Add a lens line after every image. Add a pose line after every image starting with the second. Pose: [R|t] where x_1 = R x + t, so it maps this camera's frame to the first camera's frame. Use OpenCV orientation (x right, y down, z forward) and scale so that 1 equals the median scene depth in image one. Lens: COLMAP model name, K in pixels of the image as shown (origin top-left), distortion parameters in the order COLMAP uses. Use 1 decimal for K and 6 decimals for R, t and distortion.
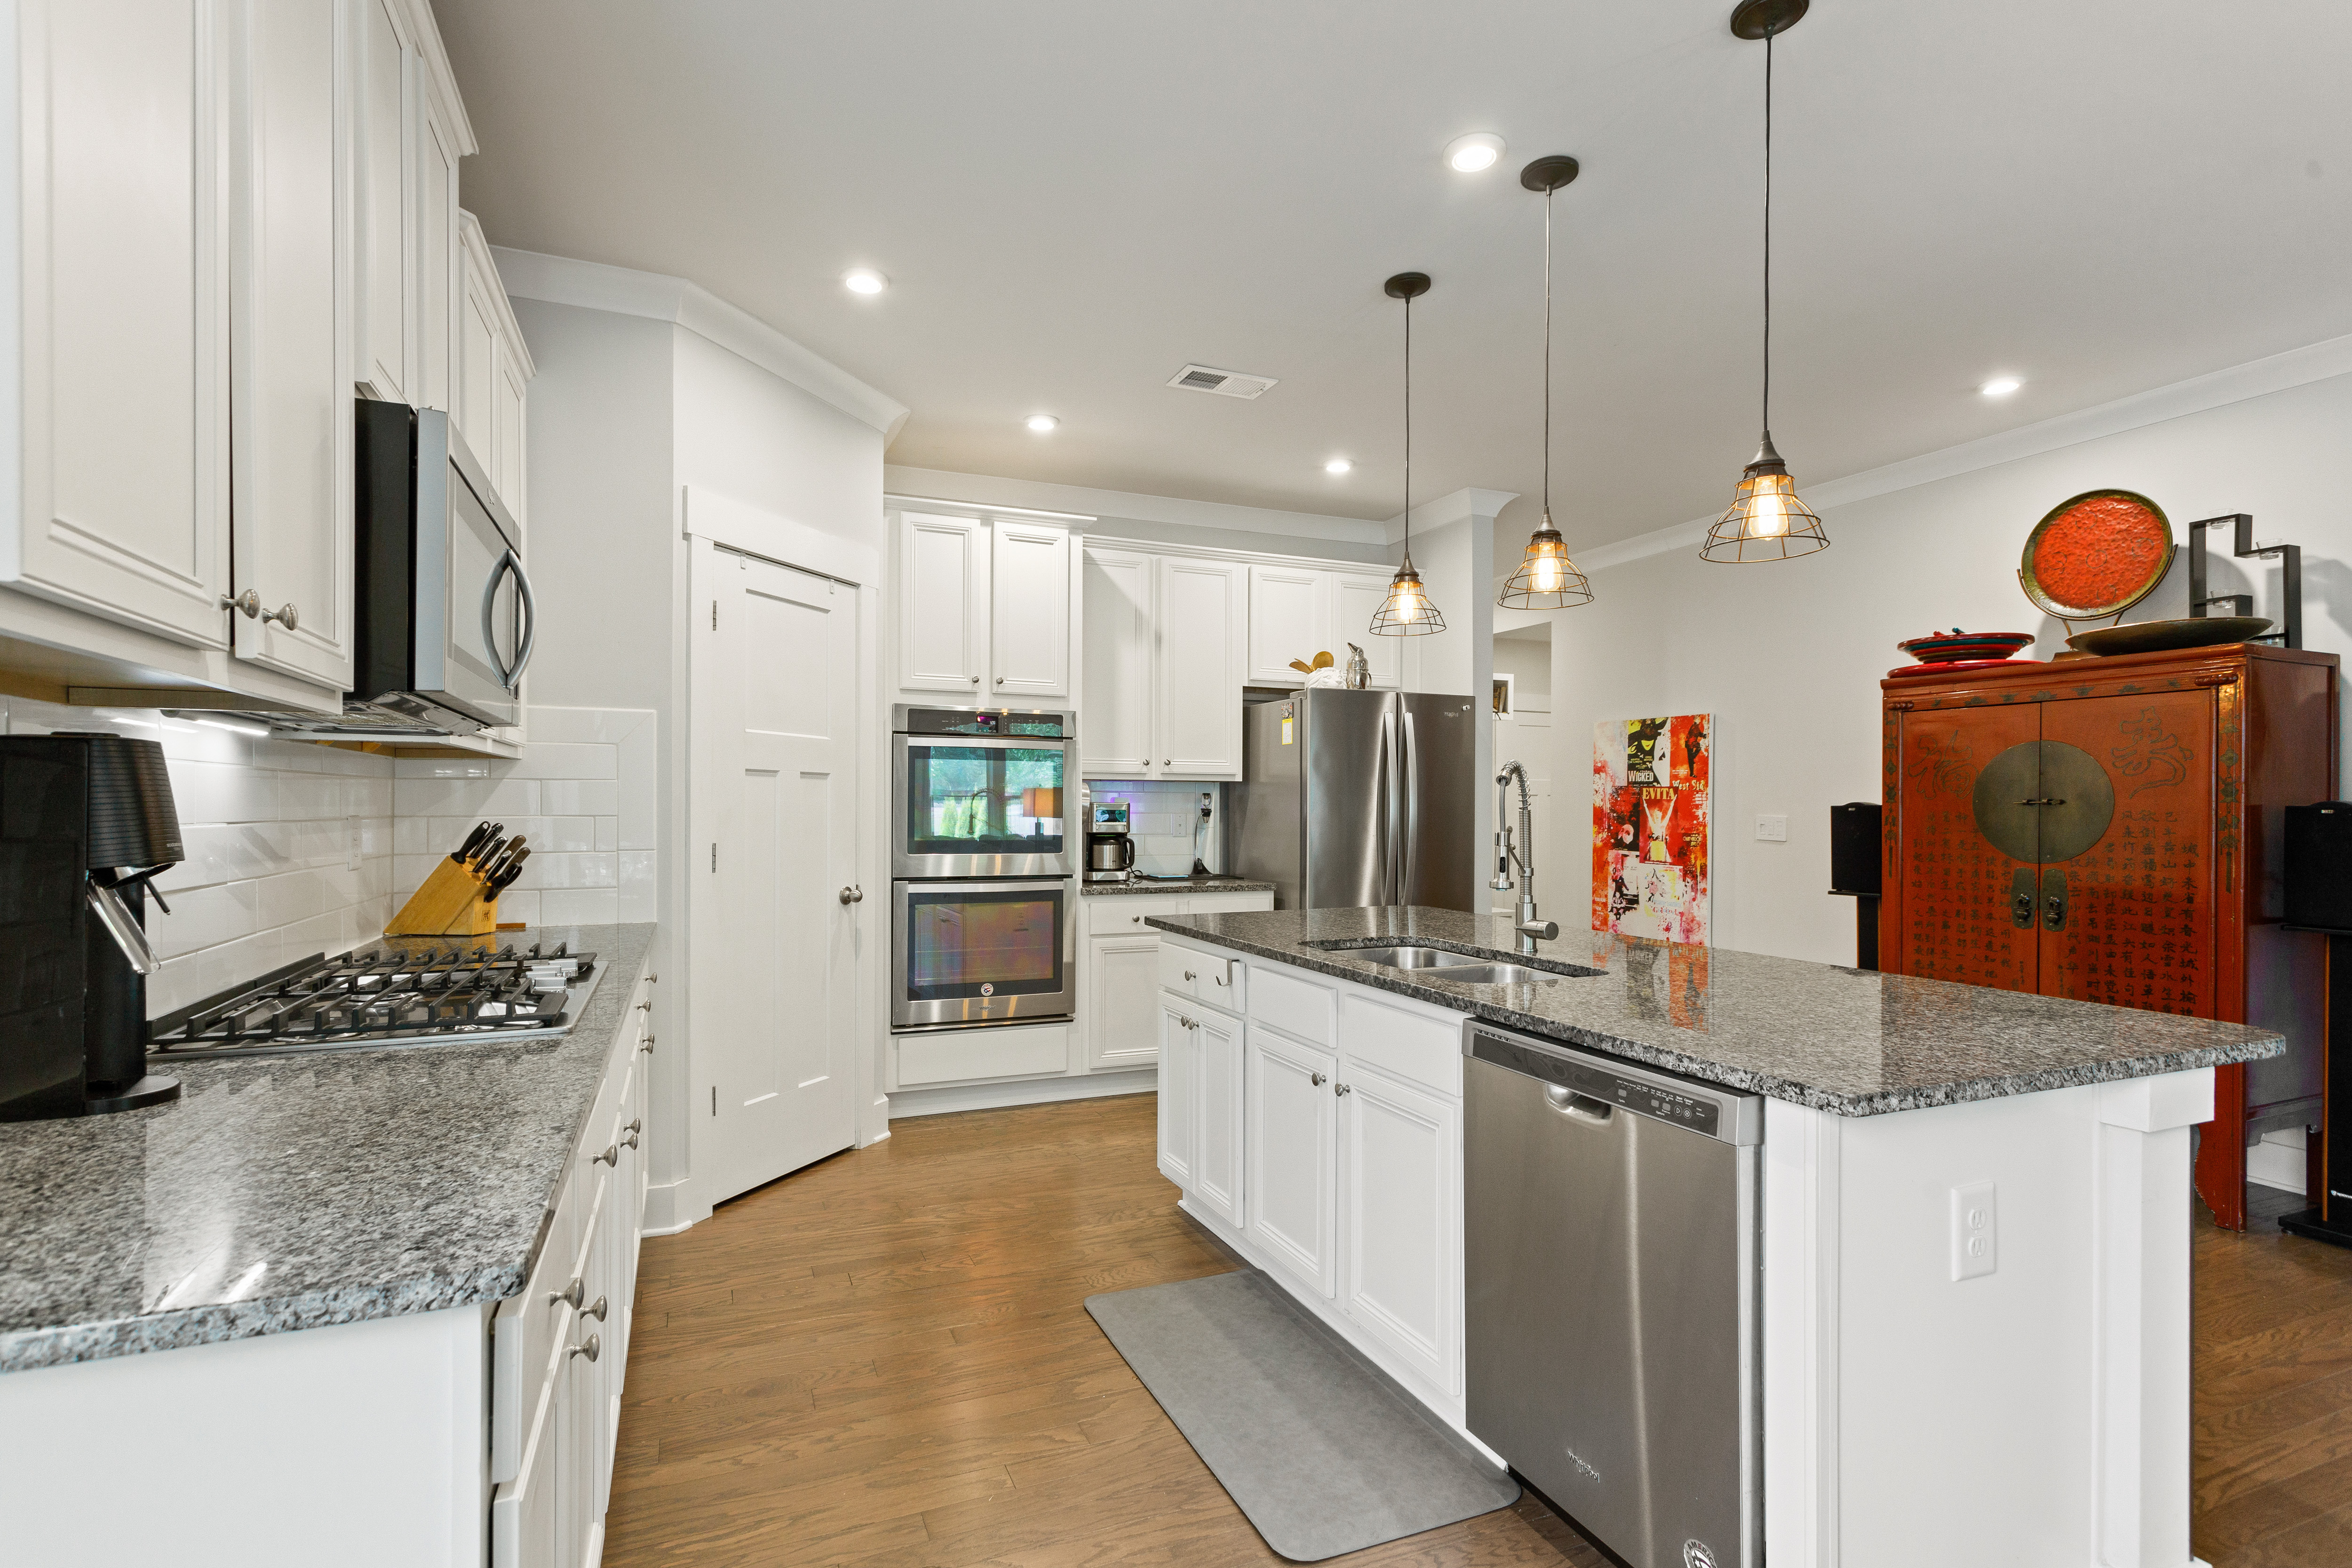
lens RADIAL K [[1126.2, 0, 1162.2], [0, 1126.2, 807.5], [0, 0, 1]] dist [0.002672, 0.000314]
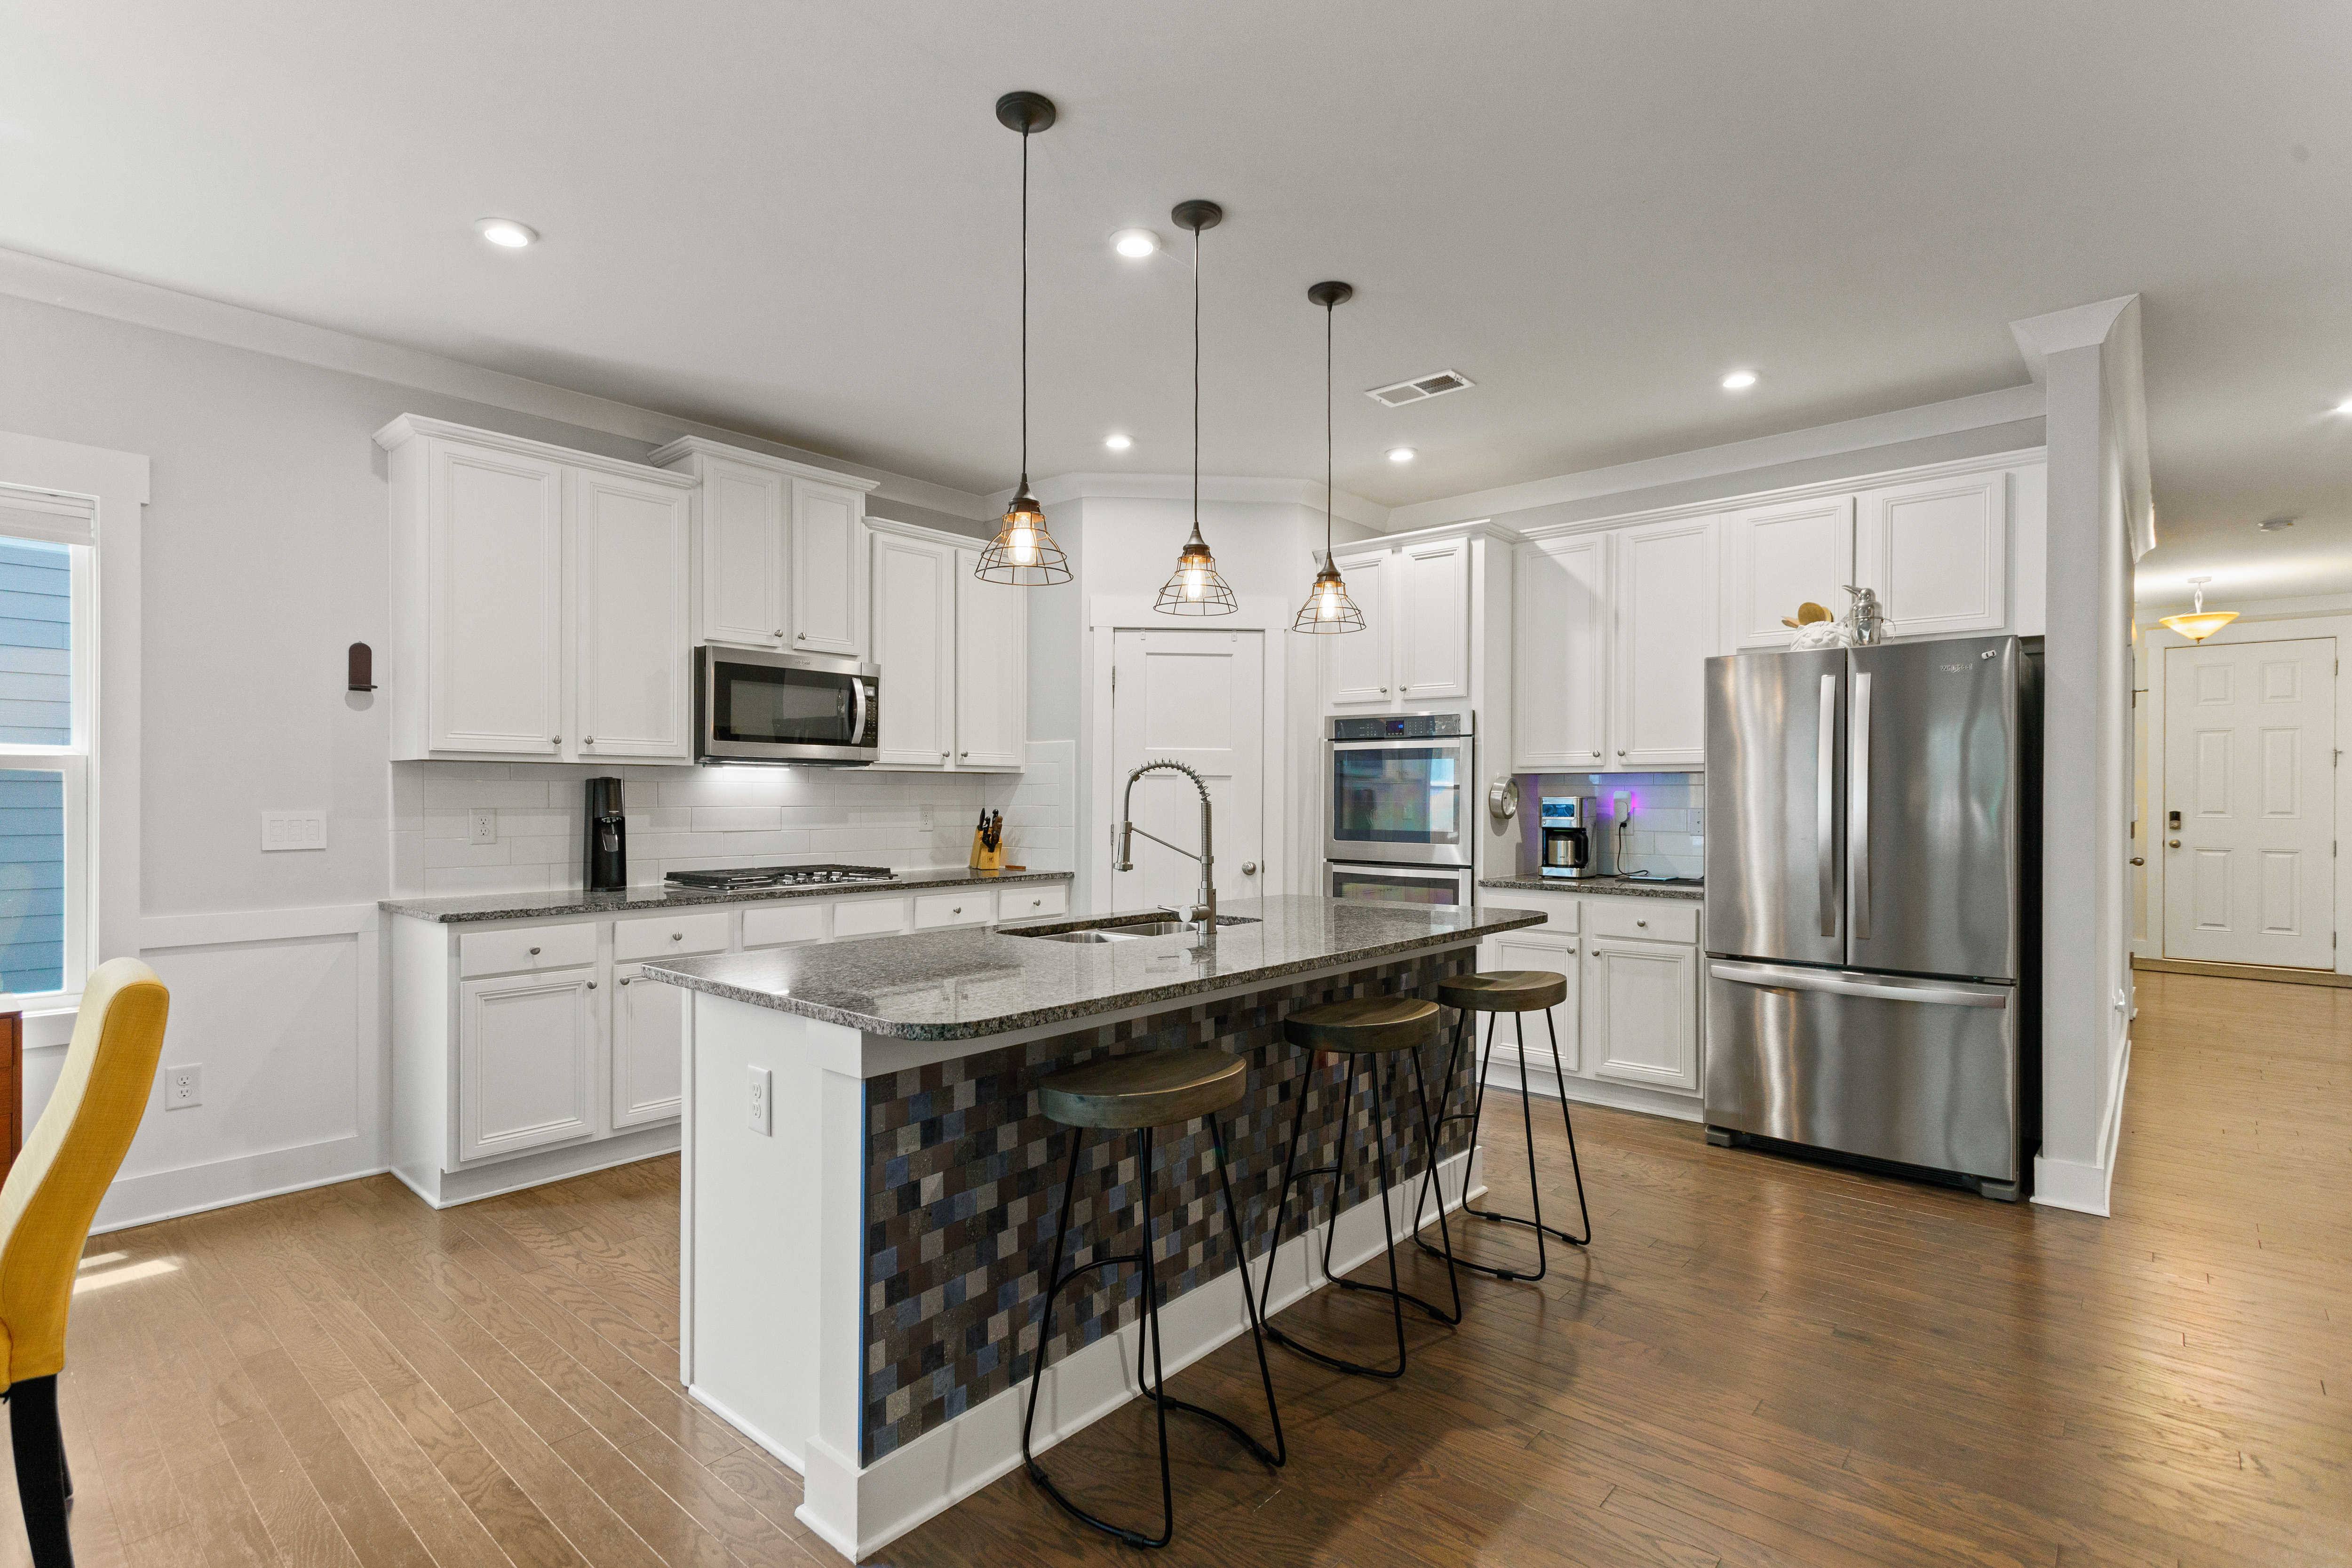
lens RADIAL K [[1128.1, 0, 1150.0], [0, 1128.1, 795.9], [0, 0, 1]] dist [0.002553, 0.000308]
pose [[0.435296, -0.002851, -0.900283, 0.733505], [-0.000700, 0.999994, -0.003505, -0.001481], [0.900287, 0.002156, 0.435291, 0.276865]]
